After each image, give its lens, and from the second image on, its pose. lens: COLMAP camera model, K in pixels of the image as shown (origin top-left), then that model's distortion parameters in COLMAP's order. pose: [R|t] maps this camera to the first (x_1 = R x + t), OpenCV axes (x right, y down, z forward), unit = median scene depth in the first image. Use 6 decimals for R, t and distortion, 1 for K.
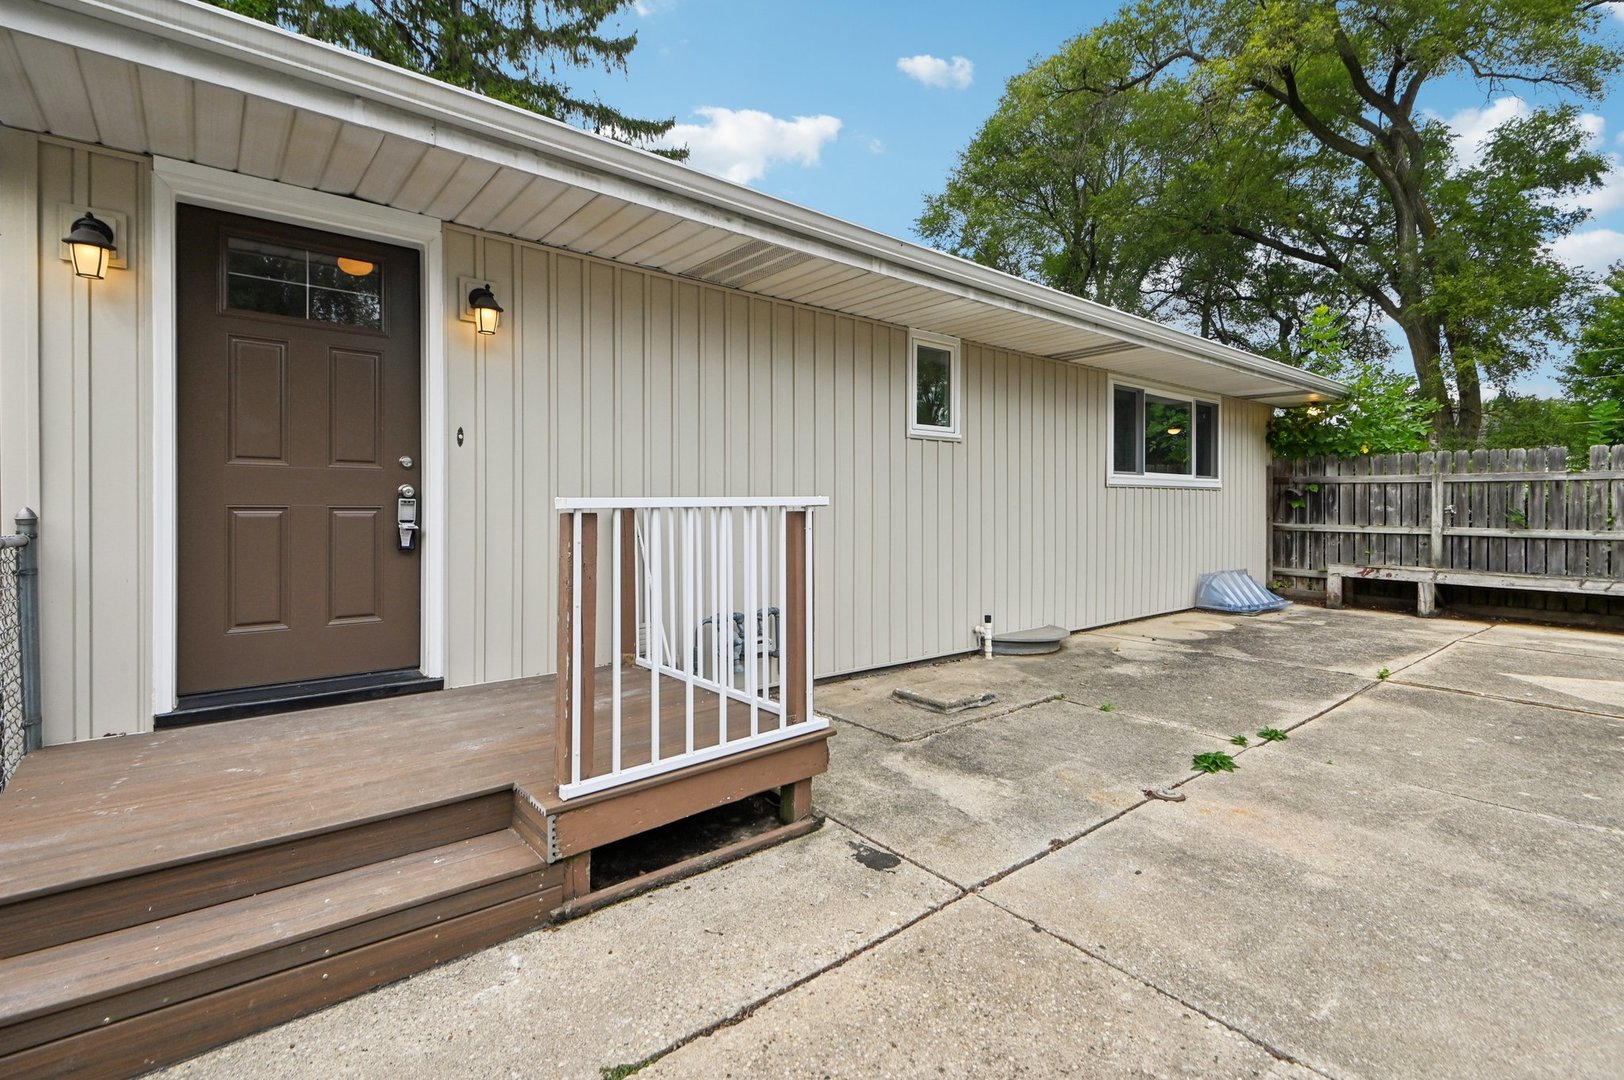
lens RADIAL K [[743.0, 0, 804.9], [0, 743.0, 510.6], [0, 0, 1]] dist [0.015310, -0.008765]
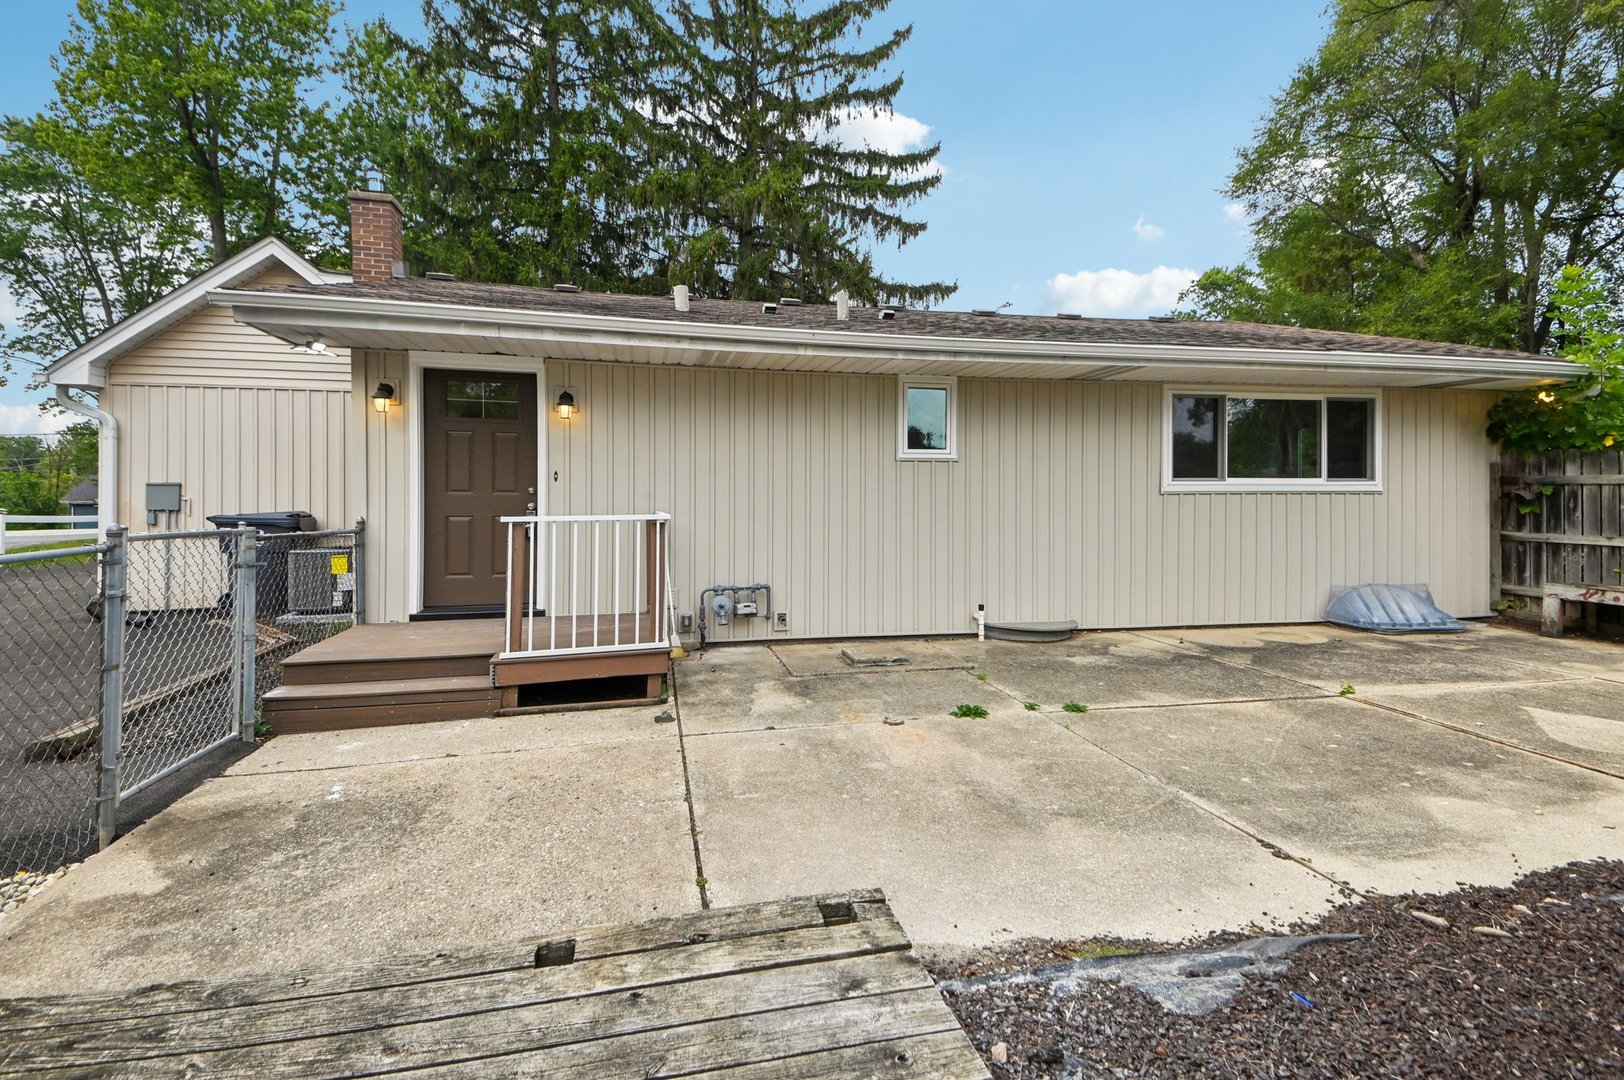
lens RADIAL K [[723.2, 0, 801.7], [0, 723.2, 503.4], [0, 0, 1]] dist [0.100493, -0.054293]
pose [[0.893552, 0.003072, -0.448950, 0.406301], [-0.002822, 0.999995, 0.001227, -0.017992], [0.448952, 0.000170, 0.893556, -0.144800]]
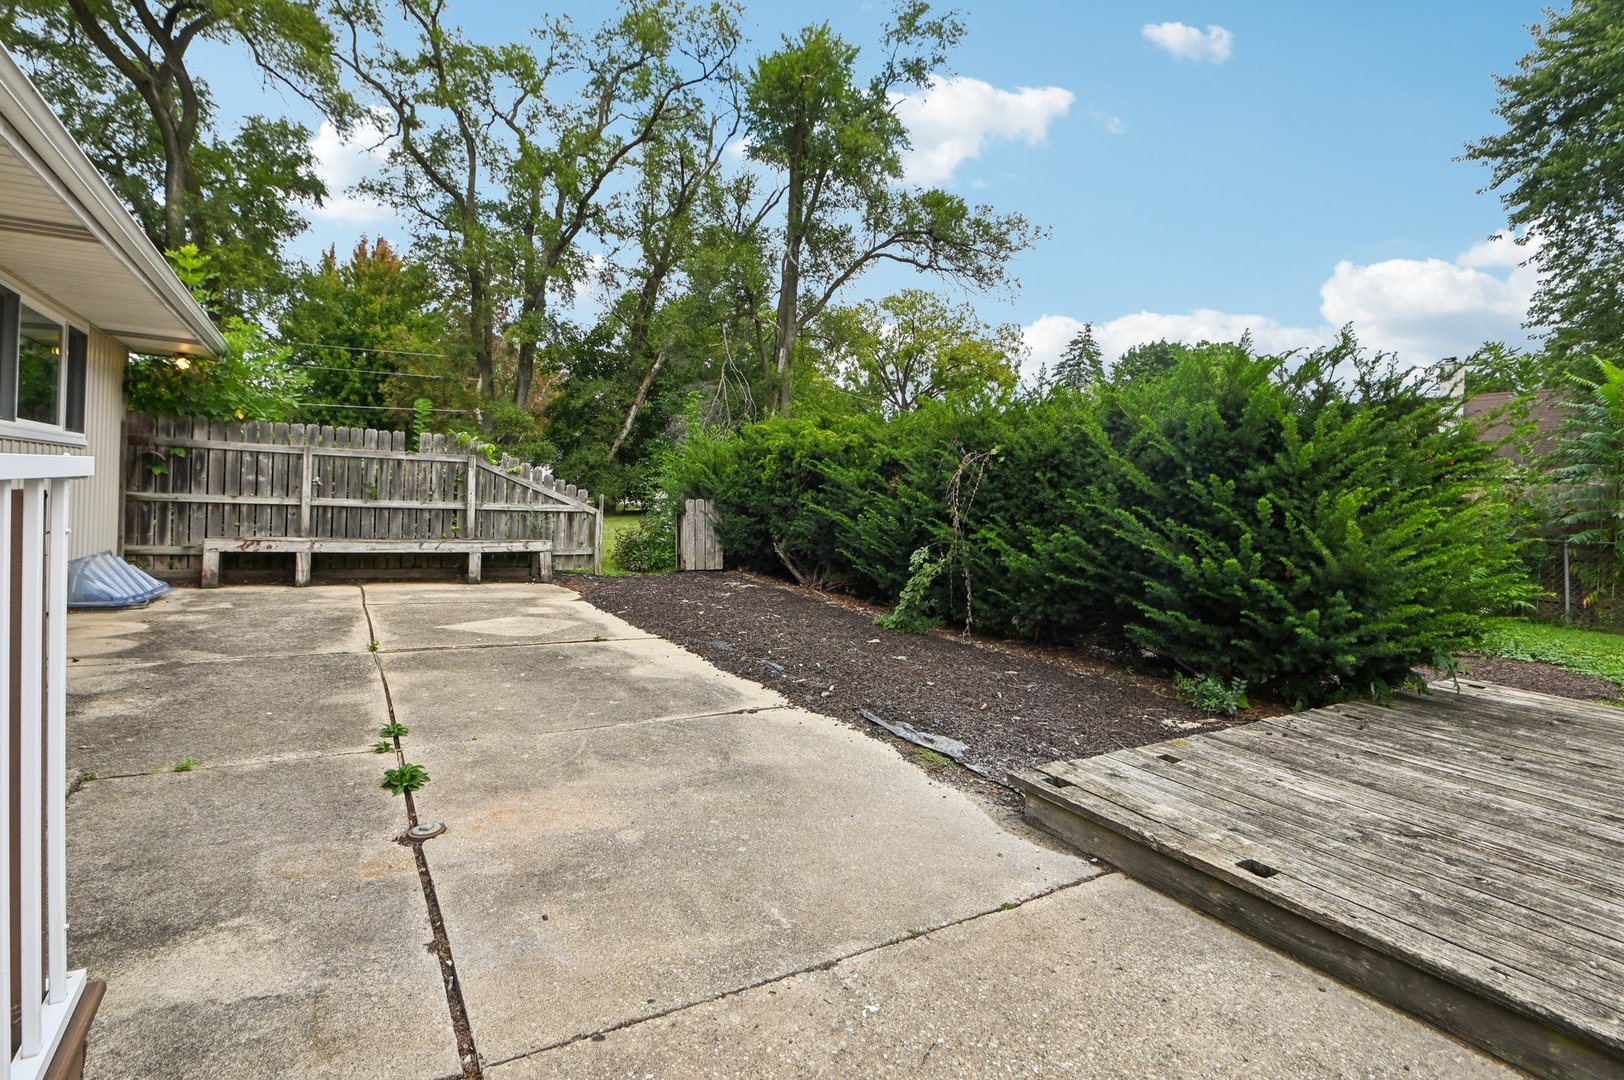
lens RADIAL K [[779.6, 0, 798.2], [0, 779.6, 504.1], [0, 0, 1]] dist [-0.020479, -0.000929]
pose [[0.142129, -0.007392, 0.989820, -0.130352], [-0.031082, 0.999446, 0.011927, -0.003464], [-0.989360, -0.032461, 0.141821, 0.201332]]
